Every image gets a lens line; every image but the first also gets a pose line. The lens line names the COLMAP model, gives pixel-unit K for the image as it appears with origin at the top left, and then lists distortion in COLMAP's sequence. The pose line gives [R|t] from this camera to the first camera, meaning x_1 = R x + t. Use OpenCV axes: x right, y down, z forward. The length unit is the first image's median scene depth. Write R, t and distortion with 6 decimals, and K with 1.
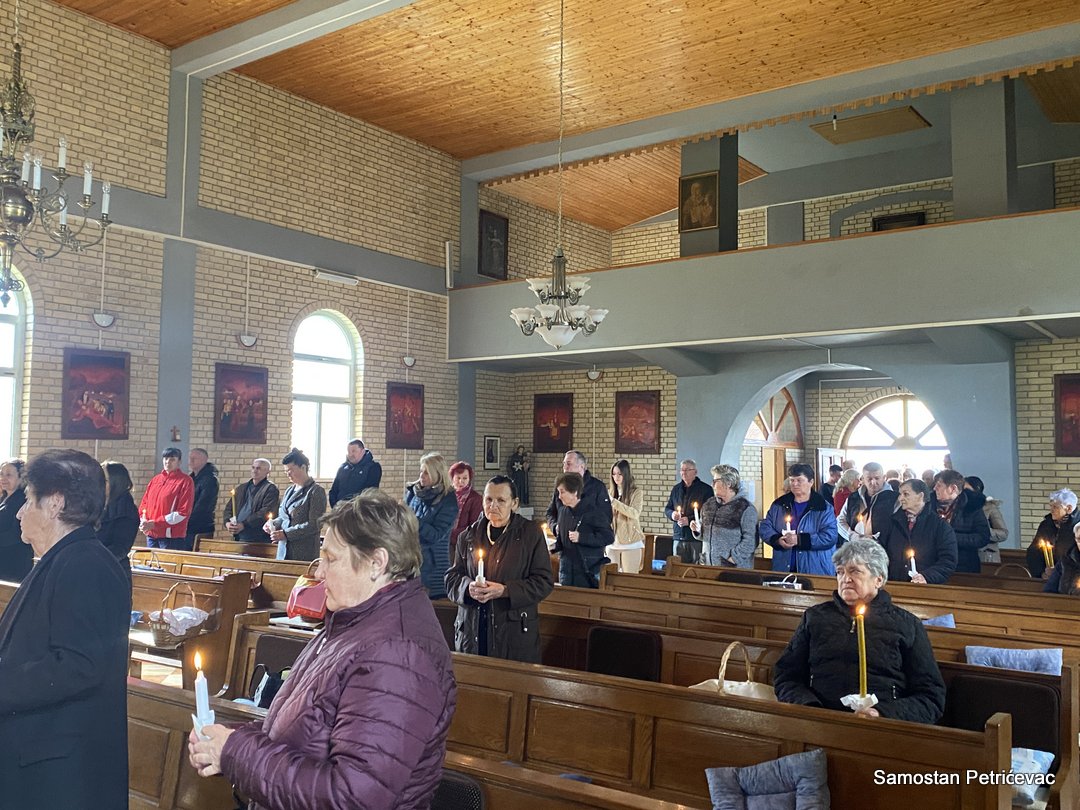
lens RADIAL K [[1021.7, 0, 512.7], [0, 1021.7, 381.1], [0, 0, 1]] dist [0.033714, 0.000000]
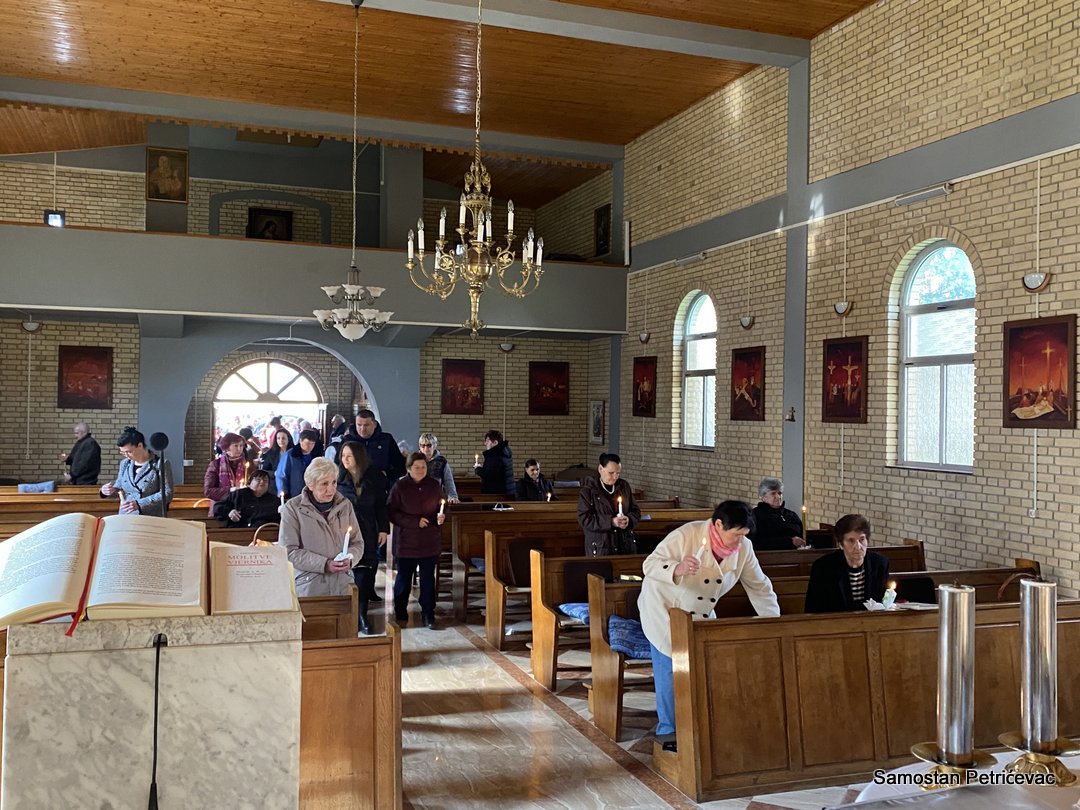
lens RADIAL K [[1021.7, 0, 524.7], [0, 1021.7, 410.3], [0, 0, 1]] dist [0.033714, 0.000000]
pose [[0.554140, -0.004292, 0.832413, -0.596617], [-0.078864, 0.995218, 0.057631, -0.025396], [-0.828679, -0.097583, 0.551152, 0.083648]]
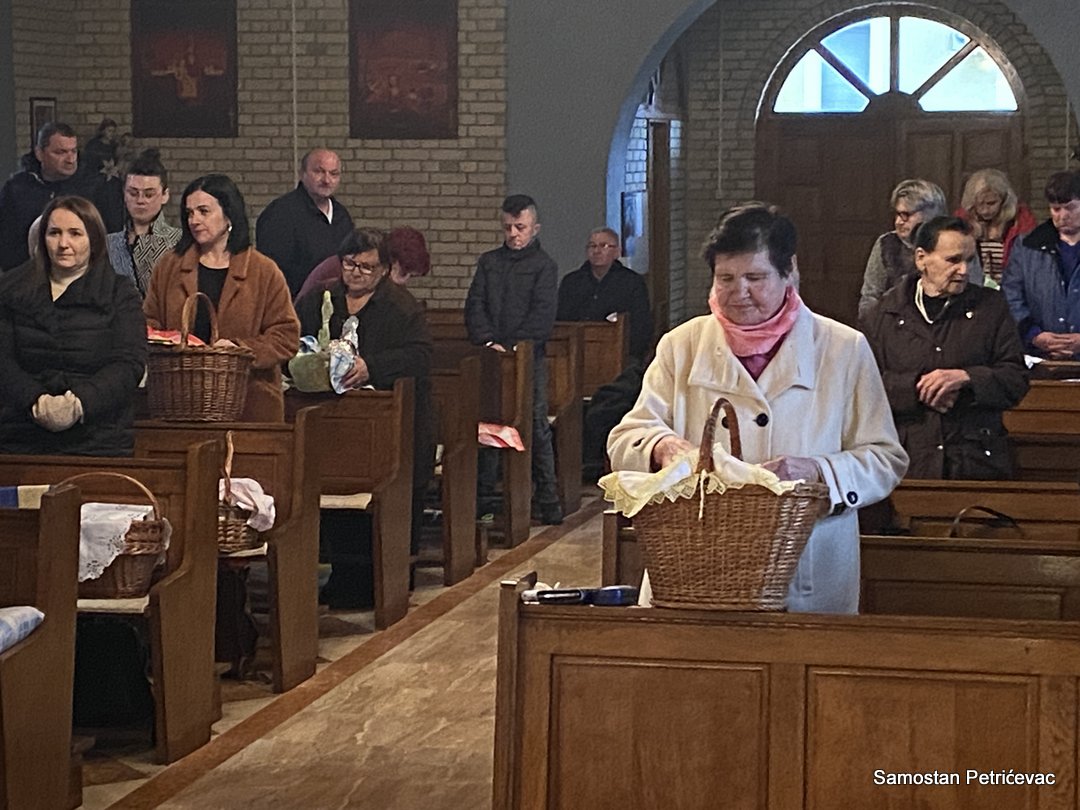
lens RADIAL K [[2711.6, 0, 518.5], [0, 2711.6, 410.4], [0, 0, 1]] dist [0.191576, 0.000000]
pose [[0.915676, -0.053254, 0.398375, -0.386182], [-0.020403, 0.983746, 0.178402, -0.031540], [-0.401400, -0.171487, 0.899706, -0.149753]]
